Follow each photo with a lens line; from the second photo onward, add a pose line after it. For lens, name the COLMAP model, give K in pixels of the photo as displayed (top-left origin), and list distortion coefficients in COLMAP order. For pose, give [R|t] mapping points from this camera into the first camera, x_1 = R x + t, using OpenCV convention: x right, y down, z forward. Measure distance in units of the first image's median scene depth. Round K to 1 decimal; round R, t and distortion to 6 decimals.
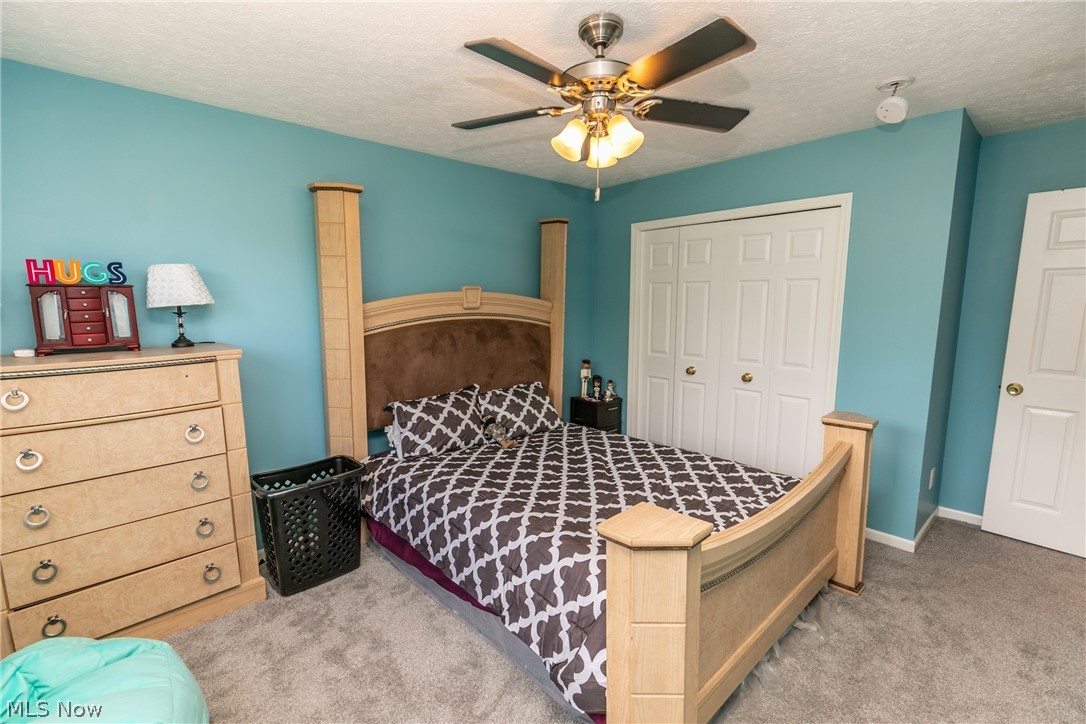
lens RADIAL K [[485.5, 0, 542.0], [0, 485.5, 370.1], [0, 0, 1]] dist [0.002014, -0.000543]
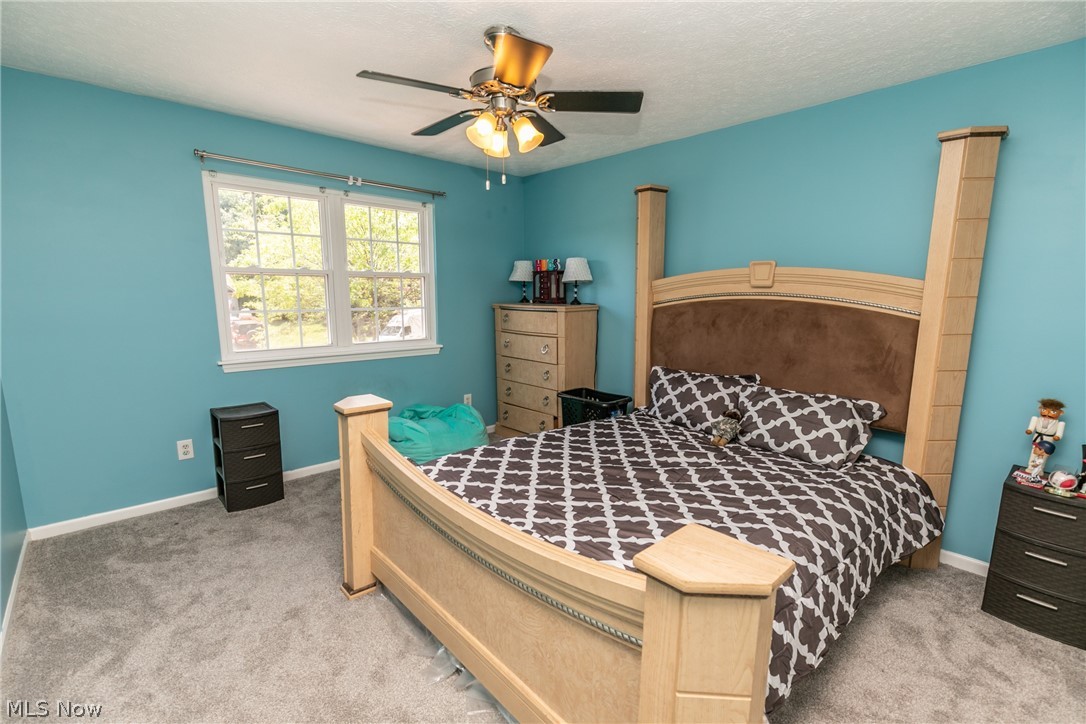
lens RADIAL K [[485.5, 0, 542.0], [0, 485.5, 370.1], [0, 0, 1]] dist [0.002014, -0.000543]
pose [[-0.012997, 0.169975, -0.985363, 0.889920], [-0.157797, 0.972749, 0.169881, -0.081627], [0.987386, 0.157695, 0.014179, 0.752719]]
